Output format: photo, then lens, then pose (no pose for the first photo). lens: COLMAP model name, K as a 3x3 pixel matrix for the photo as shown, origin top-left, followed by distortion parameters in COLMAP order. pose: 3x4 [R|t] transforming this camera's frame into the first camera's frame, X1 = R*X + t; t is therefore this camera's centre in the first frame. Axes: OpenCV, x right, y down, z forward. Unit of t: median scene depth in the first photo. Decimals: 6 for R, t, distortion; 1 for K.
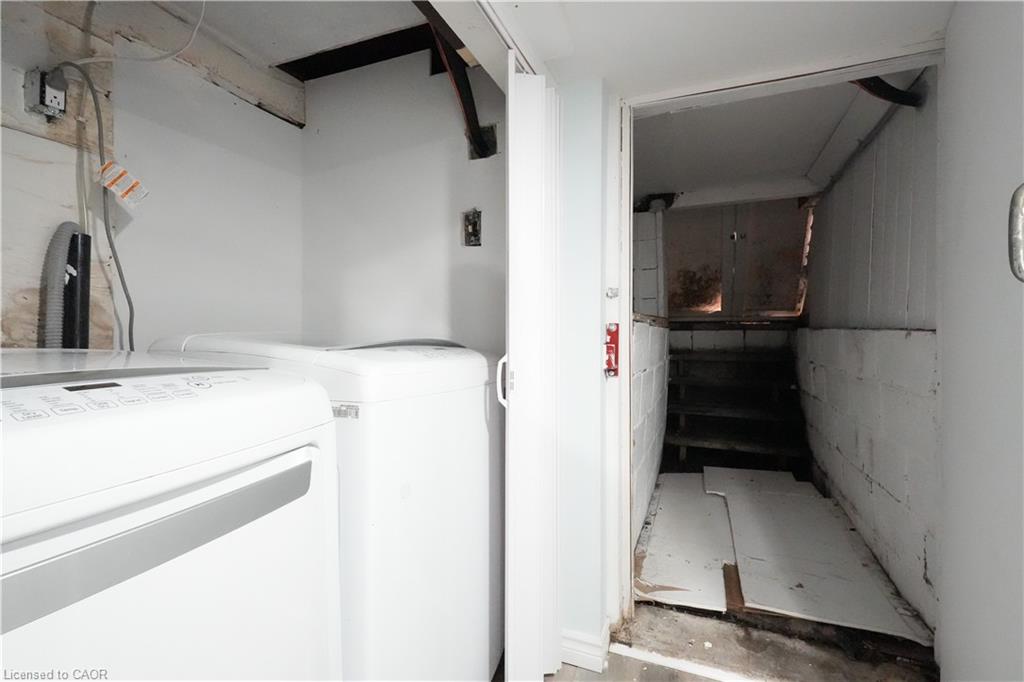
lens RADIAL K [[468.2, 0, 510.7], [0, 468.2, 337.1], [0, 0, 1]] dist [0.001599, 0.000140]
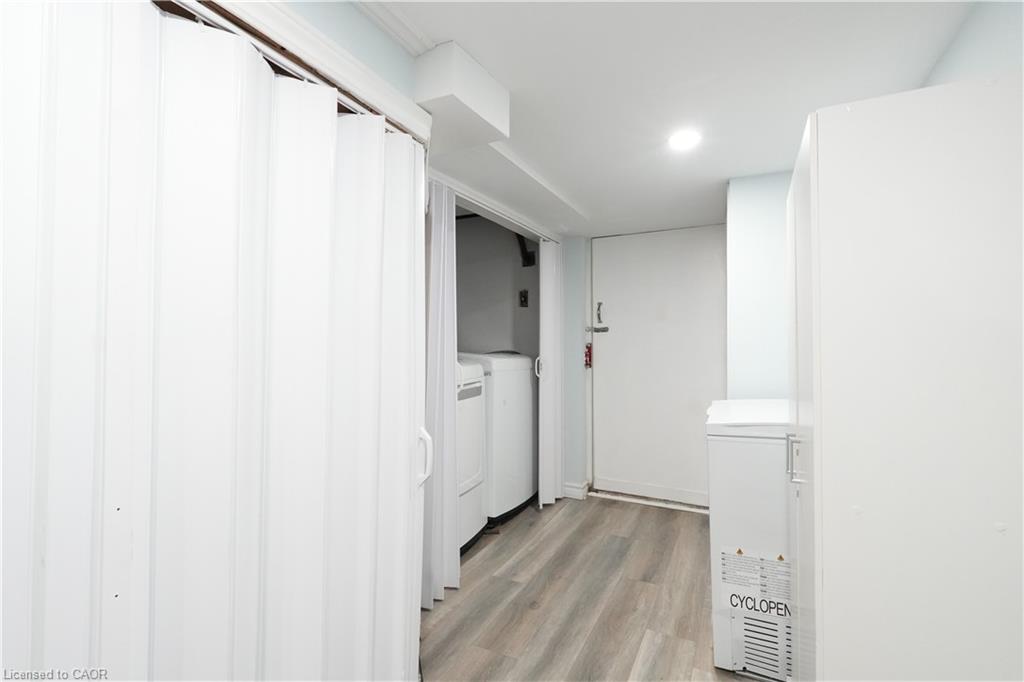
lens RADIAL K [[468.2, 0, 508.4], [0, 468.2, 342.5], [0, 0, 1]] dist [0.001599, 0.000140]
pose [[0.996215, -0.000276, -0.086917, 0.036713], [-0.000494, 0.999961, -0.008836, -0.013857], [0.086917, 0.008846, 0.996176, -1.217980]]
